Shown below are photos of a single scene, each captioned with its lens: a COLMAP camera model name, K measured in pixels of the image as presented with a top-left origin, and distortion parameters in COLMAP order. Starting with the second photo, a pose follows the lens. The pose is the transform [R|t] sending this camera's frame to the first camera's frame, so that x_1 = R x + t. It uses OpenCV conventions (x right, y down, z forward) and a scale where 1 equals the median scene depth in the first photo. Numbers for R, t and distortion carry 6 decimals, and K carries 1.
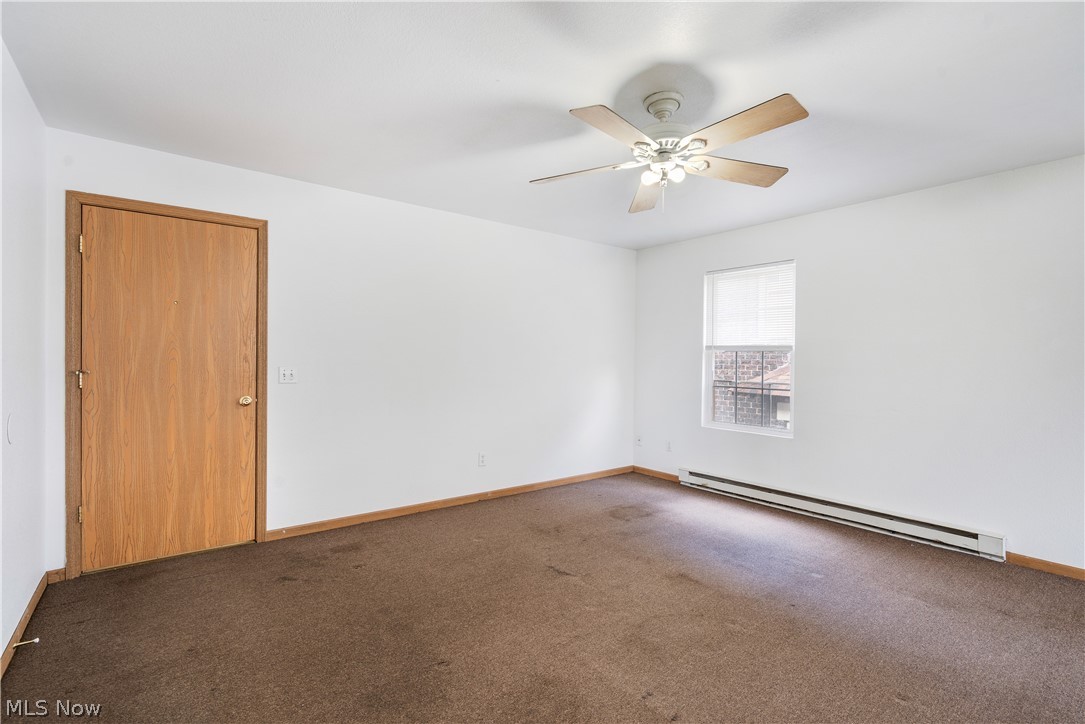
lens RADIAL K [[505.7, 0, 542.5], [0, 505.7, 362.0], [0, 0, 1]] dist [0.001632, 0.000413]
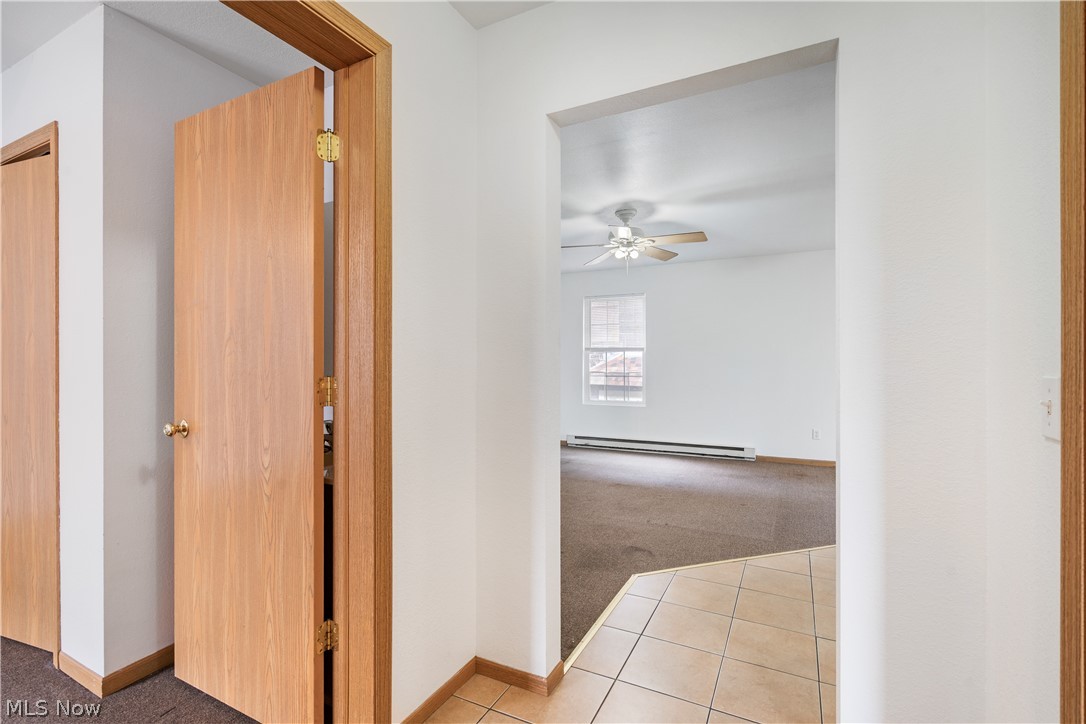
lens RADIAL K [[492.8, 0, 543.0], [0, 492.8, 362.0], [0, 0, 1]] dist [0.000182, -0.000076]
pose [[0.911185, -0.013655, 0.411772, -0.573129], [0.015980, 0.999870, -0.002203, 0.014931], [-0.411688, 0.008588, 0.911284, -0.362972]]
